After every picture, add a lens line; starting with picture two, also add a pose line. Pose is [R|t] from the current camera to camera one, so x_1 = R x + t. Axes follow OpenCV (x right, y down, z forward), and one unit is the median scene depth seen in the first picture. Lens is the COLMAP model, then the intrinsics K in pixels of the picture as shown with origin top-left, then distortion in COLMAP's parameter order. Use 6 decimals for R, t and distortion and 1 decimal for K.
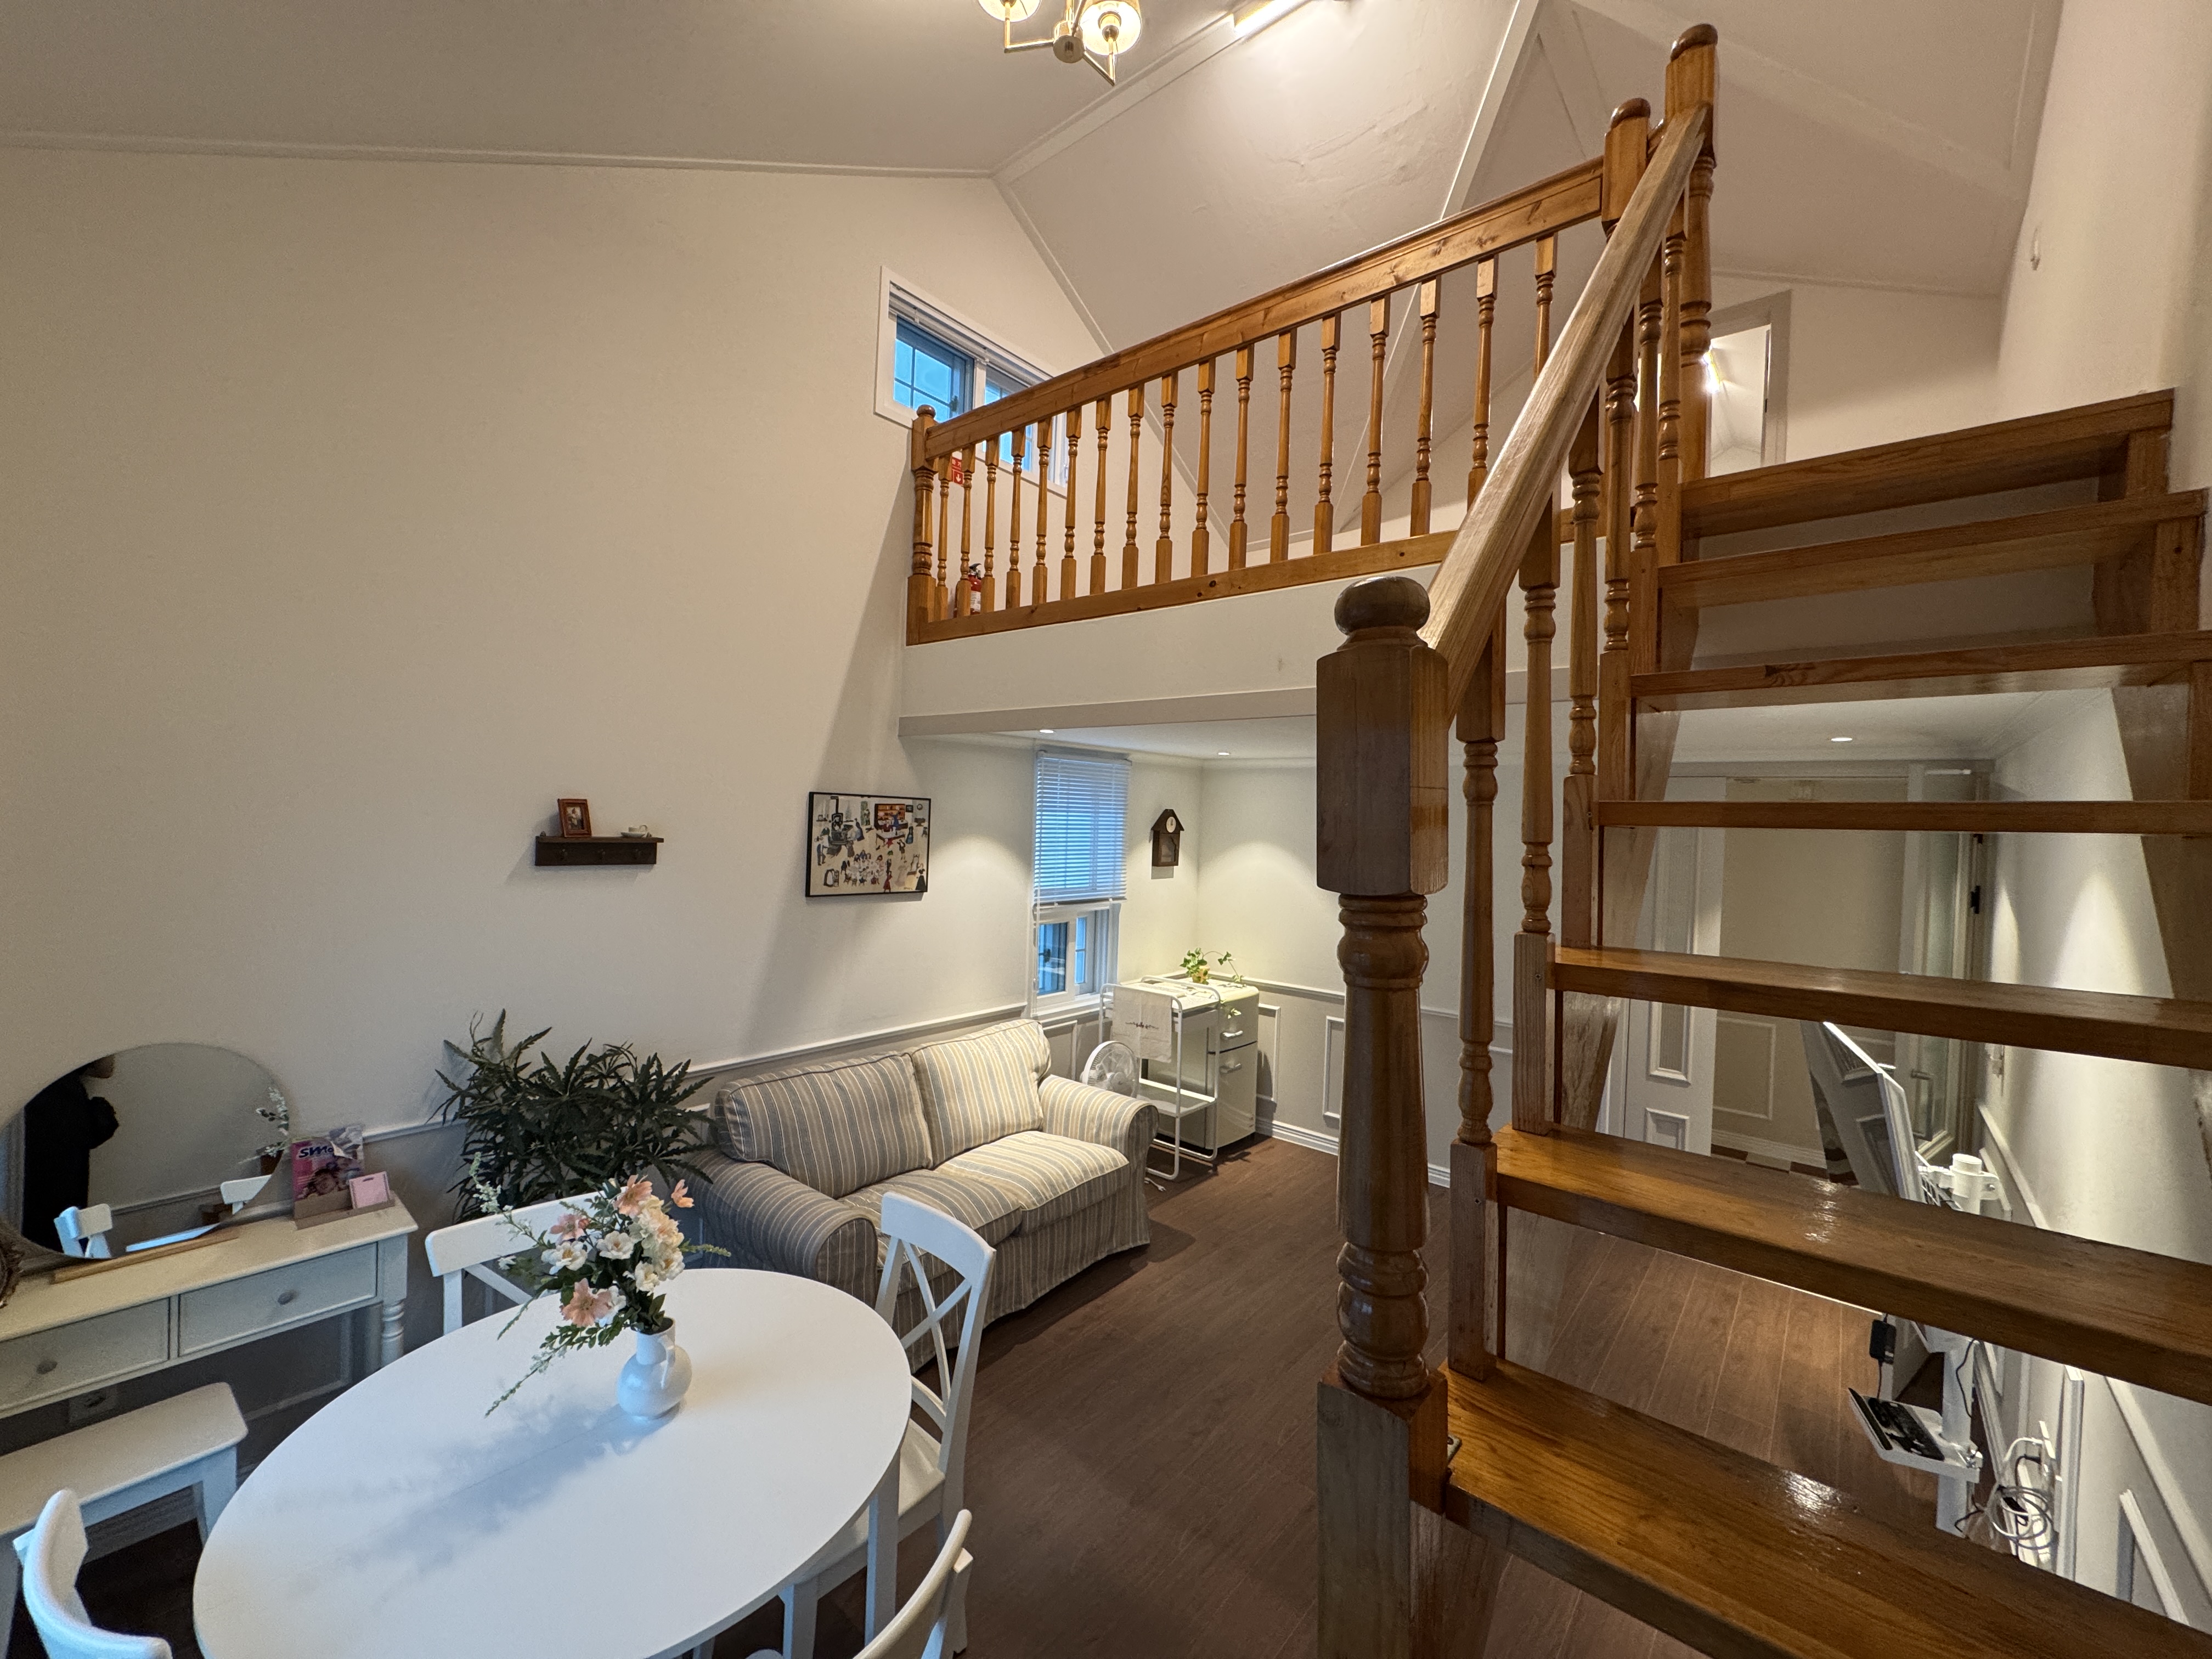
lens RADIAL K [[879.4, 0, 1115.0], [0, 879.4, 825.7], [0, 0, 1]] dist [0.000431, -0.000600]
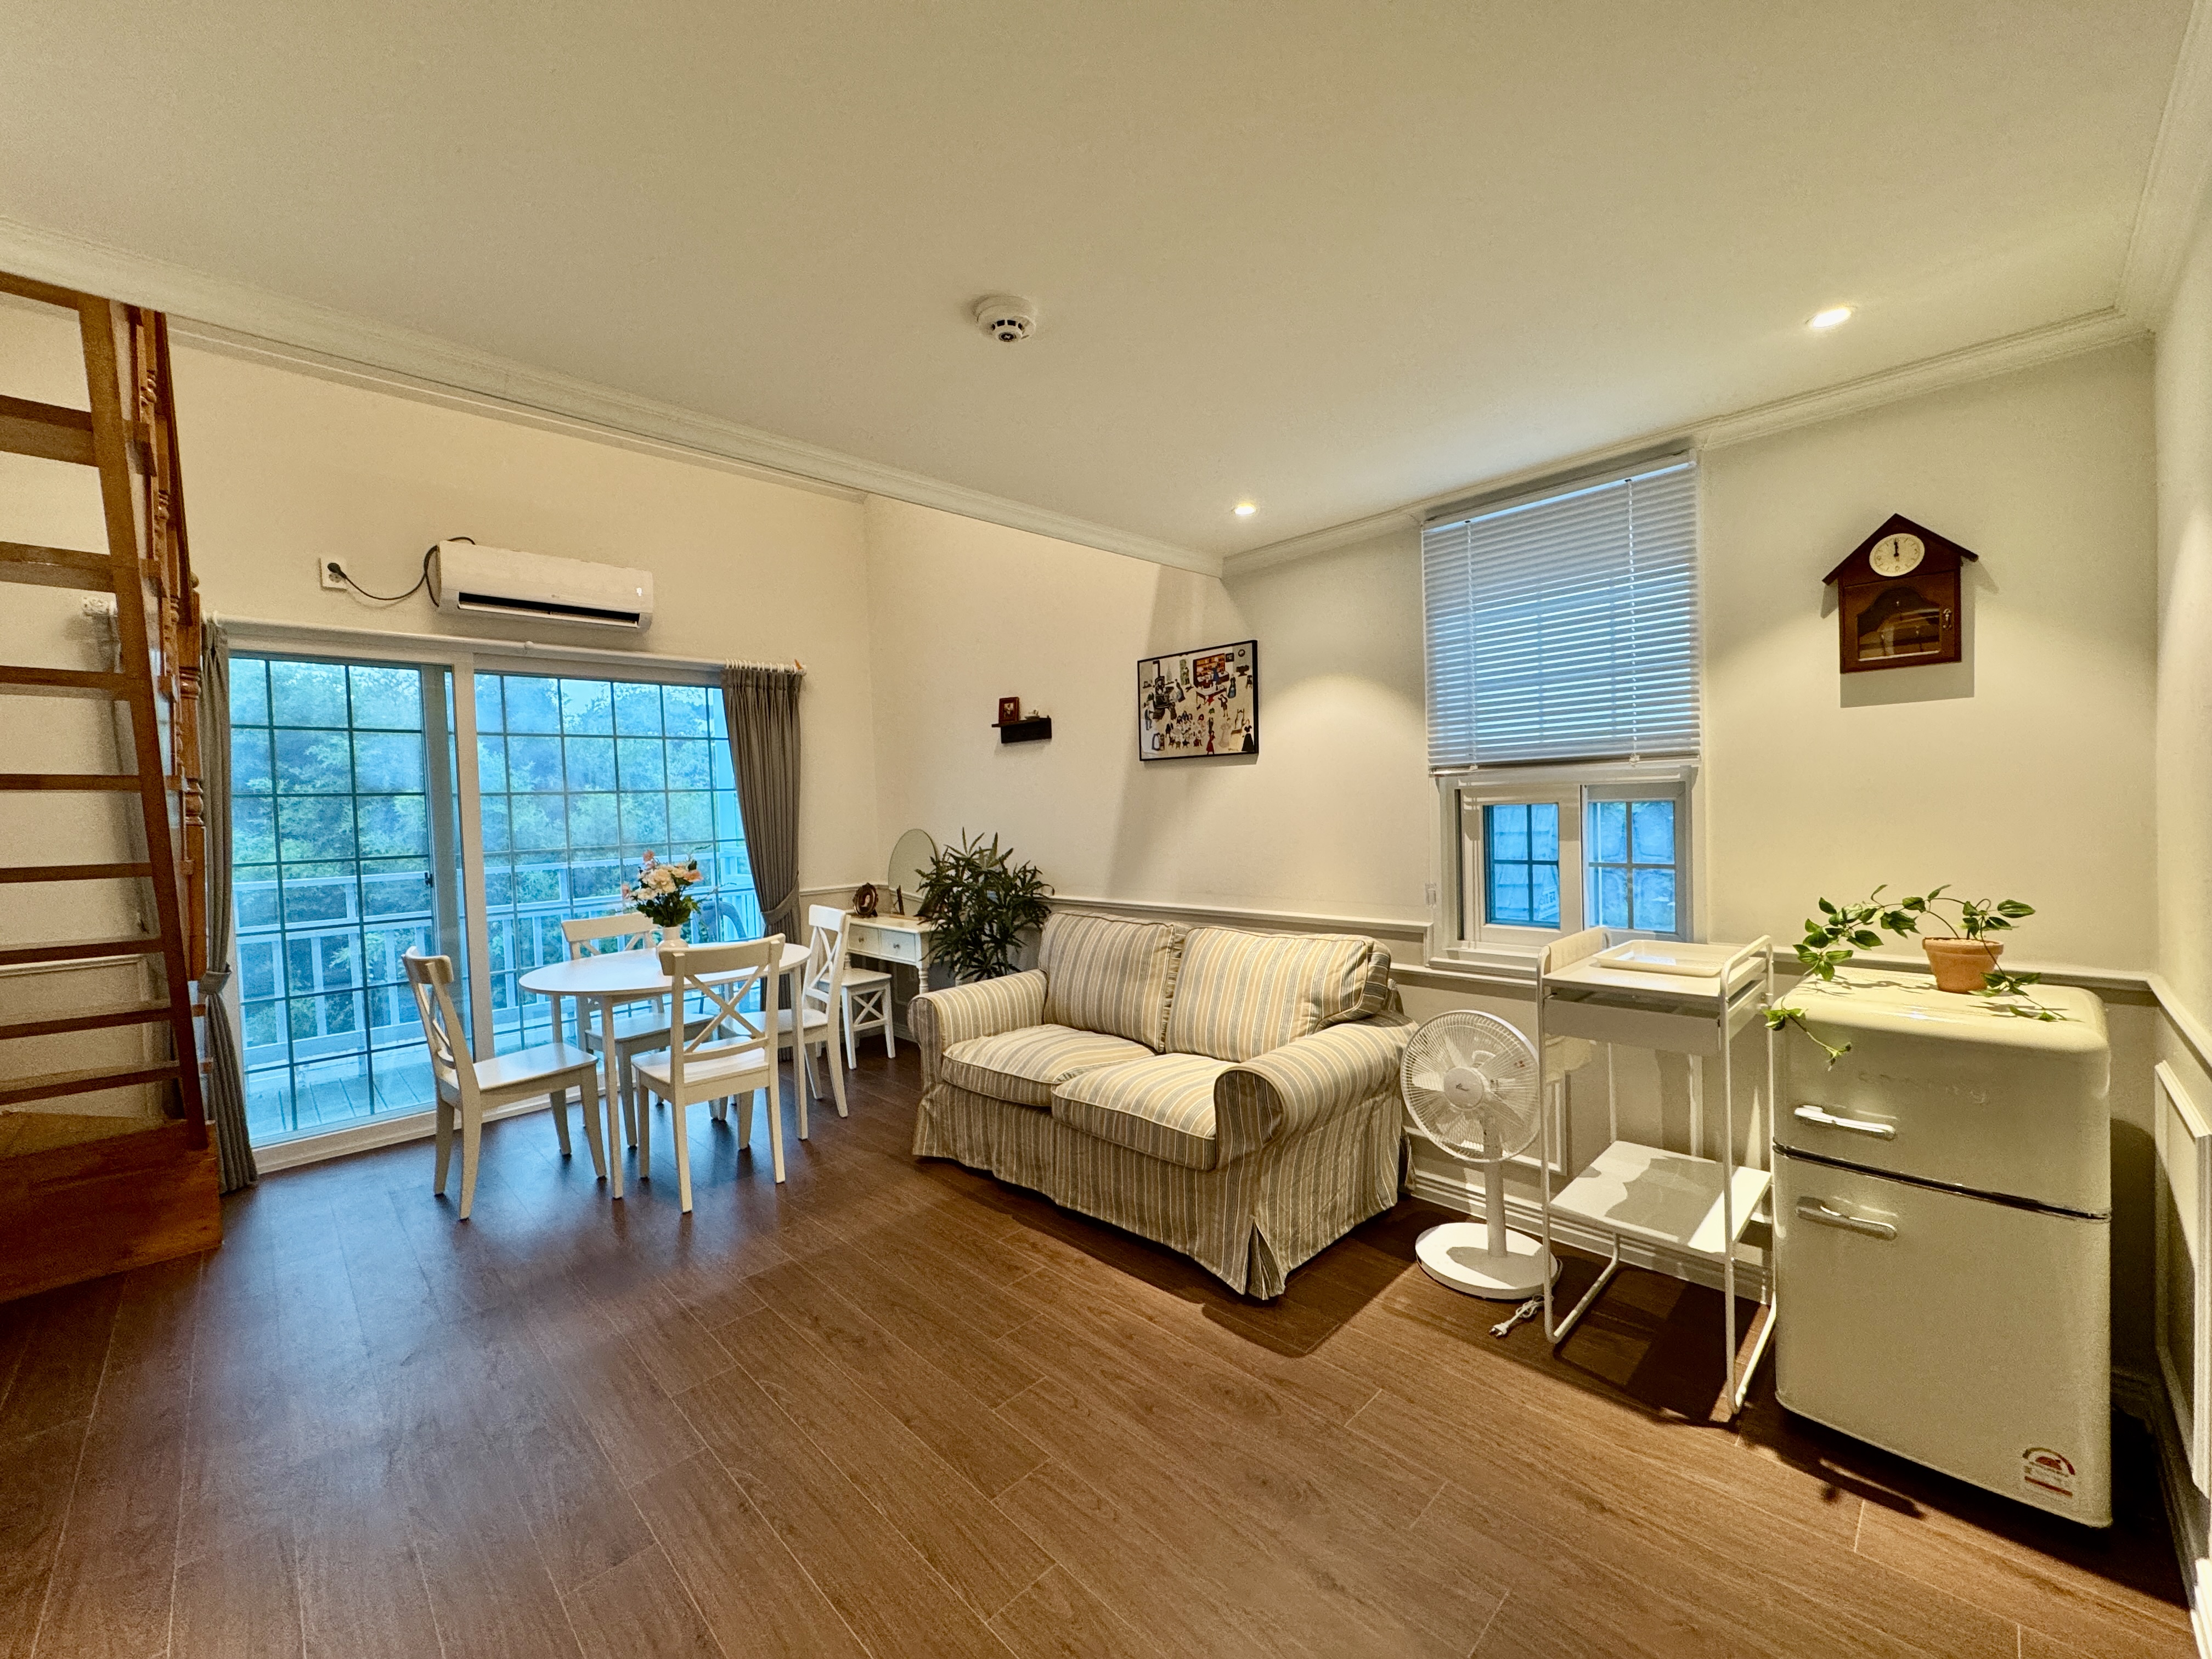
lens RADIAL K [[879.4, 0, 1107.1], [0, 879.4, 832.3], [0, 0, 1]] dist [0.000431, -0.000600]
pose [[-0.093140, -0.001981, -0.995651, 0.670427], [0.017261, 0.999845, -0.003604, 0.161118], [0.995503, -0.017521, -0.093092, 0.999321]]
